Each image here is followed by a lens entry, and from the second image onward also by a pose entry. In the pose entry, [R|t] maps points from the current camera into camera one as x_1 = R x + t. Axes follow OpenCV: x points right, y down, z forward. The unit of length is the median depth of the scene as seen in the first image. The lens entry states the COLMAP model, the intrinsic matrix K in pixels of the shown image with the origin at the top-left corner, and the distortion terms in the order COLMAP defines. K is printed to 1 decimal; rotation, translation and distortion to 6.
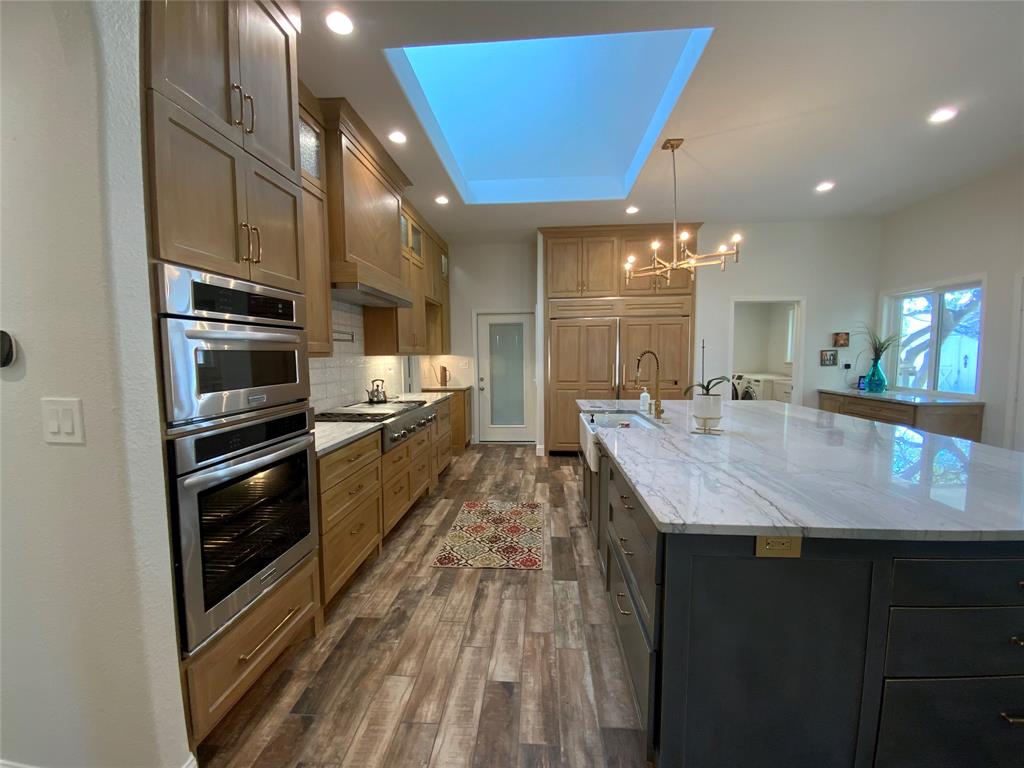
lens RADIAL K [[413.2, 0, 516.5], [0, 413.2, 386.1], [0, 0, 1]] dist [0.021308, -0.018147]
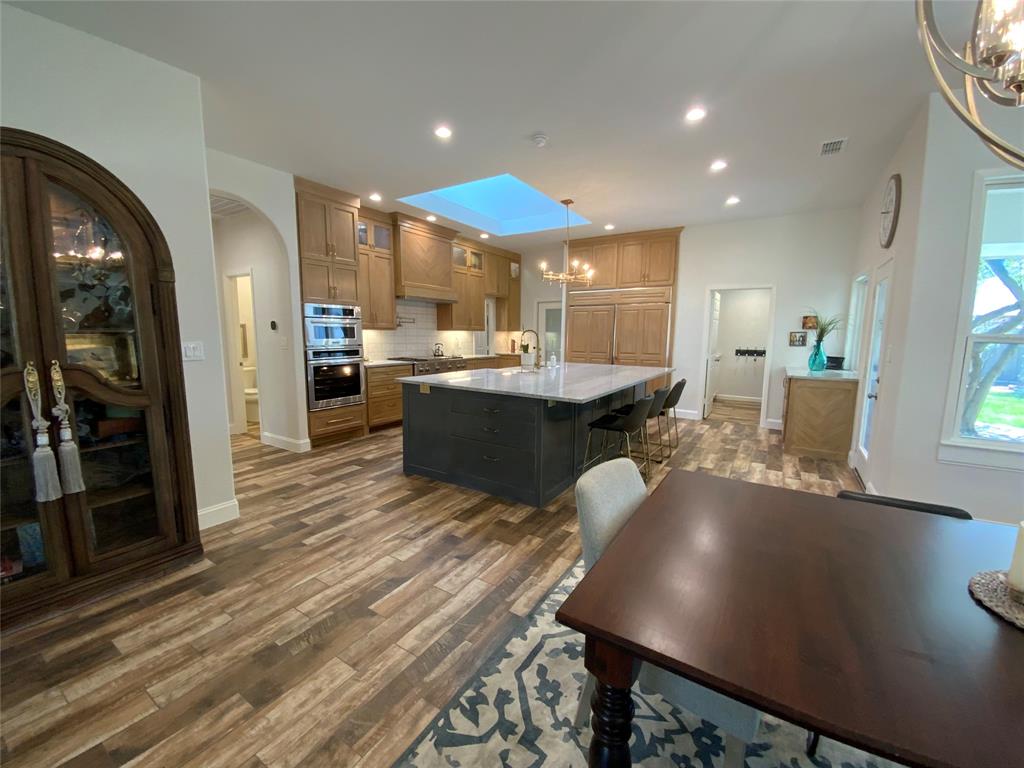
lens RADIAL K [[413.2, 0, 516.5], [0, 413.2, 386.1], [0, 0, 1]] dist [0.021308, -0.018147]
pose [[0.879523, 0.077894, -0.469437, 0.756371], [-0.053328, 0.996431, 0.065425, 0.030360], [0.472858, -0.032509, 0.880539, -0.406944]]
